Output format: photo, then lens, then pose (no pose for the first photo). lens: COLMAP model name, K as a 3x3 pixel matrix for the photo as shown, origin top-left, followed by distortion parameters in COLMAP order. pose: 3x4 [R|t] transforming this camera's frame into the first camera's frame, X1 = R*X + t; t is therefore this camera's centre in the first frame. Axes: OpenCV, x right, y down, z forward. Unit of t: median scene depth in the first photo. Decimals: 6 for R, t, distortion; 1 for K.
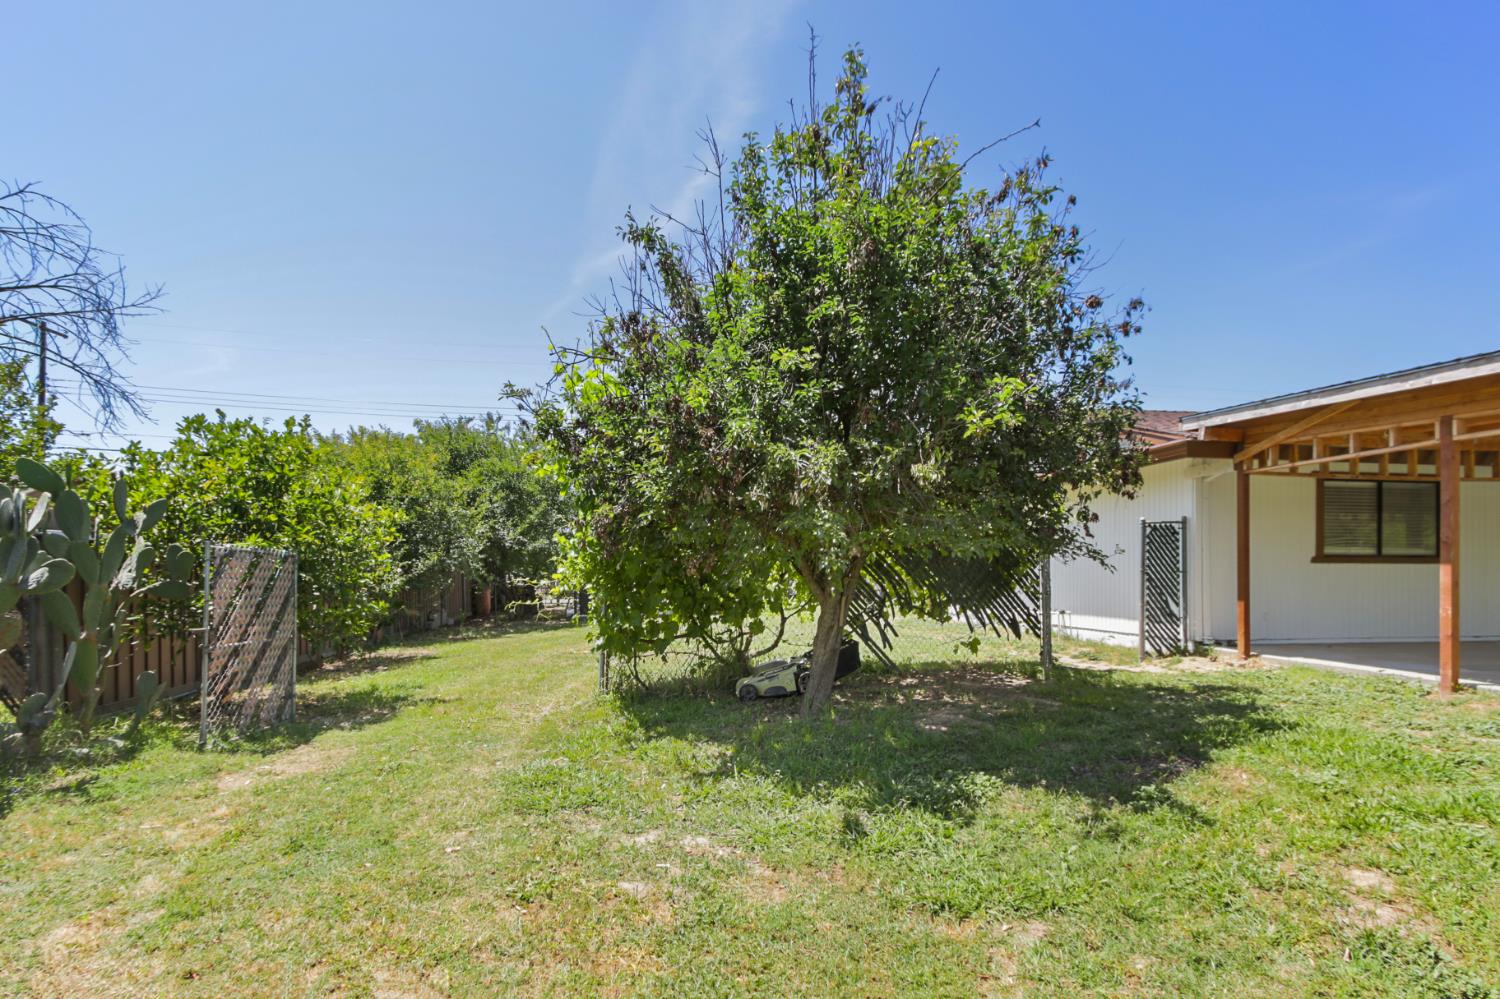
lens RADIAL K [[710.9, 0, 750.9], [0, 710.9, 565.1], [0, 0, 1]] dist [0.002926, 0.000397]
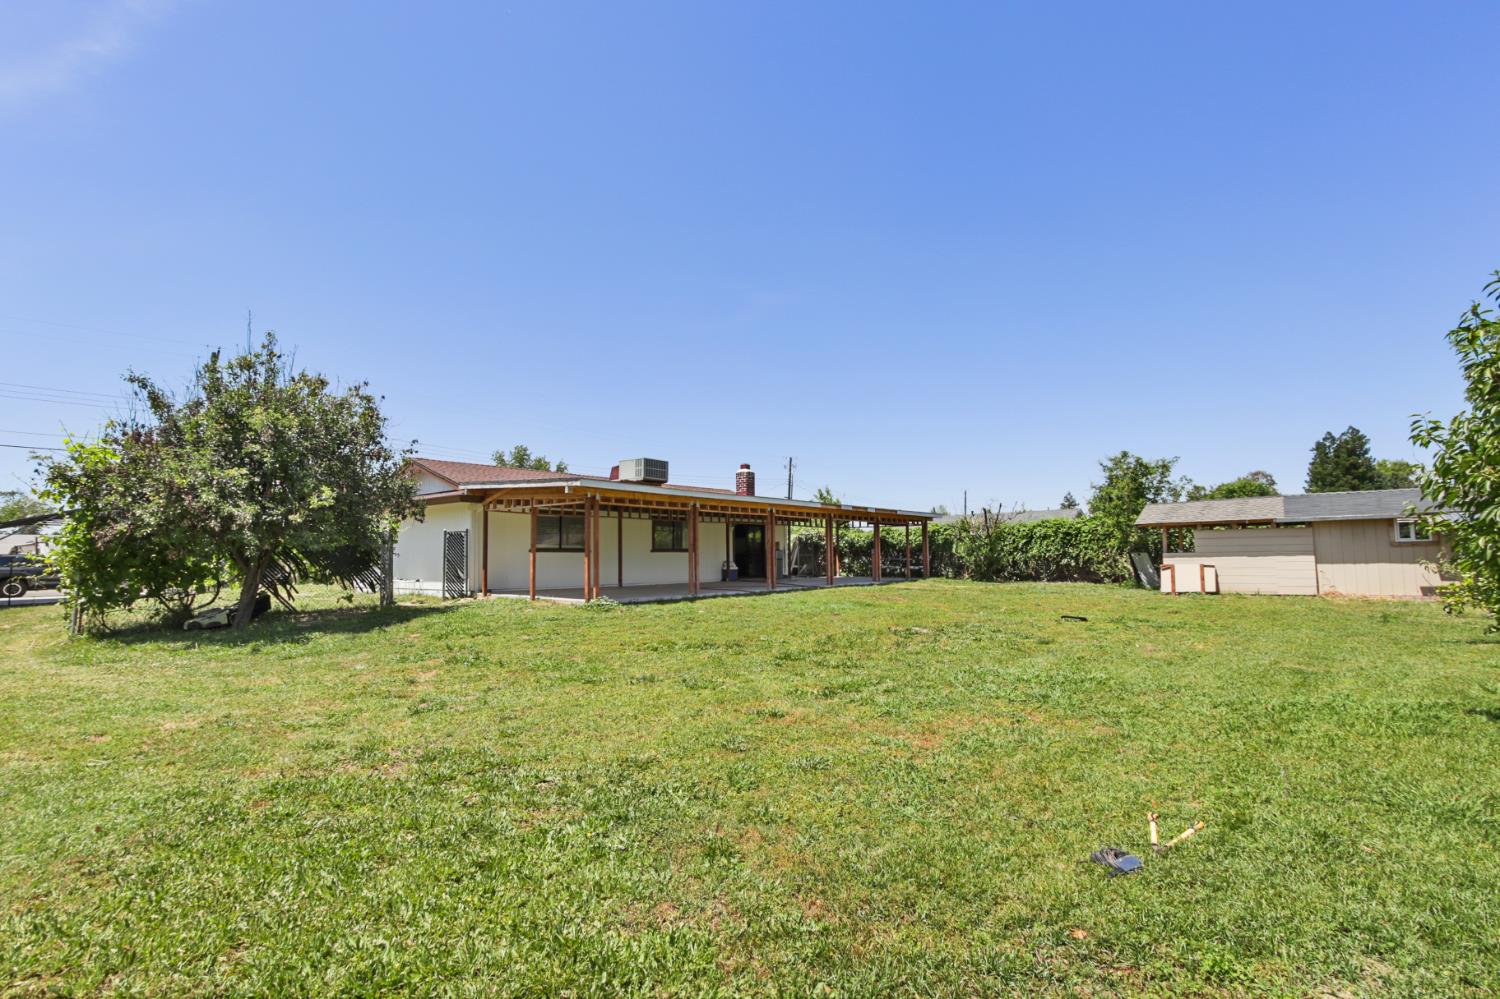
lens RADIAL K [[685.9, 0, 732.6], [0, 685.9, 515.8], [0, 0, 1]] dist [-0.000056, 0.000157]
pose [[0.759425, 0.032295, 0.649793, -0.104900], [0.002567, 0.998611, -0.052632, -0.001649], [-0.650590, 0.041637, 0.758287, -1.183553]]
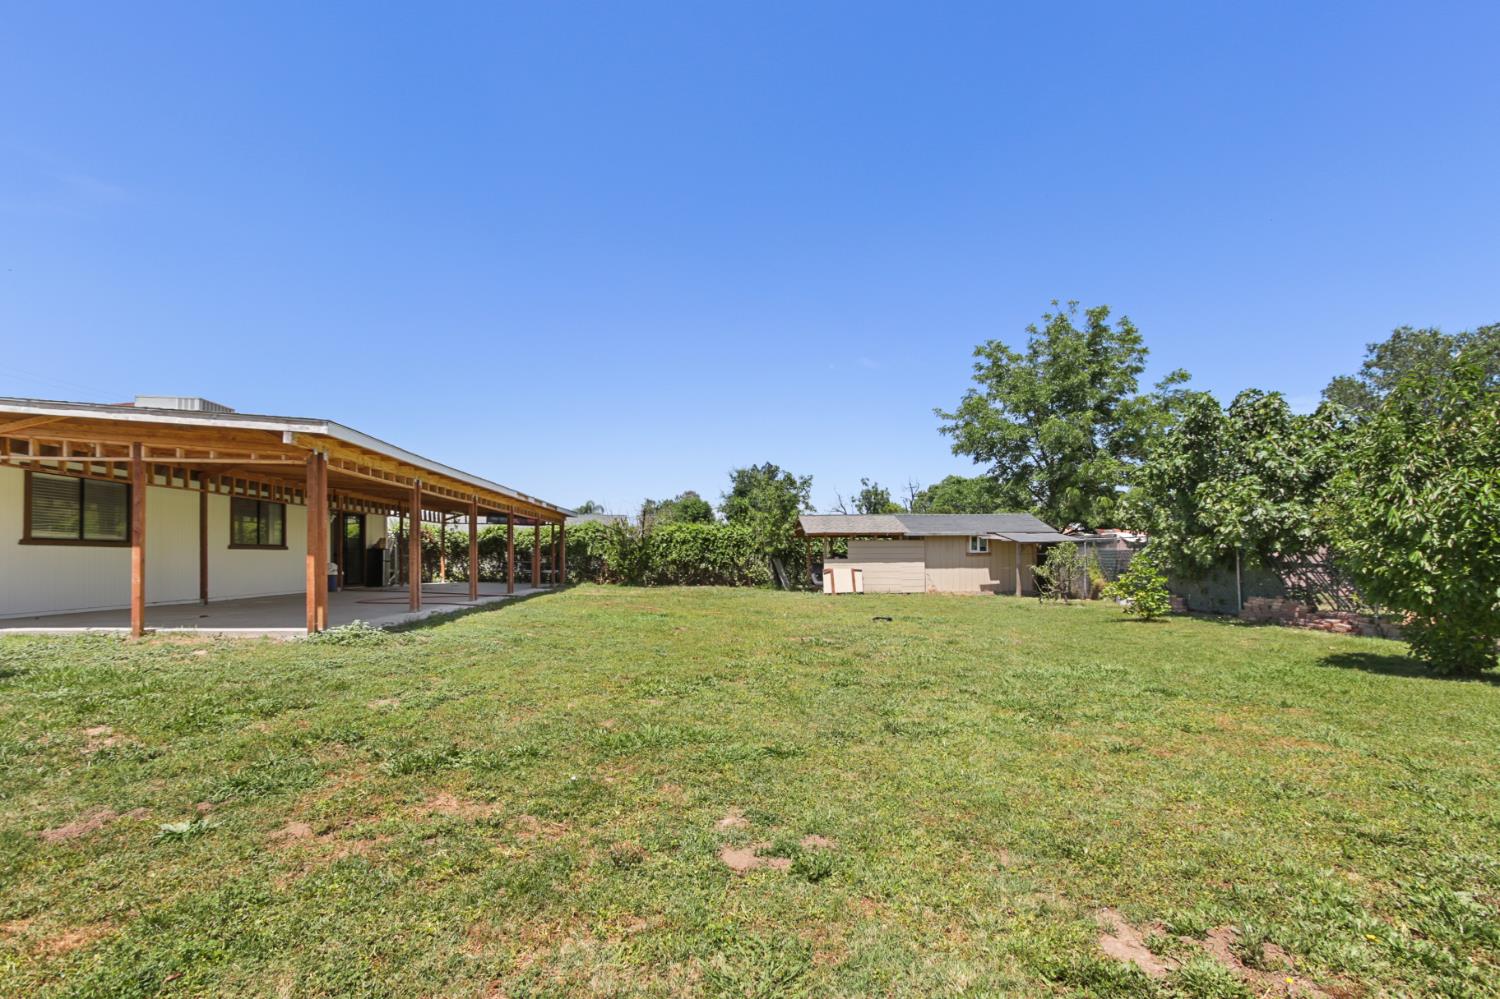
lens RADIAL K [[717.2, 0, 748.4], [0, 717.2, 562.0], [0, 0, 1]] dist [0.002679, 0.001130]
pose [[0.085482, -0.004749, 0.996328, -0.280806], [-0.011824, 0.999913, 0.005781, 0.004834], [-0.996270, -0.012275, 0.085418, -0.271711]]
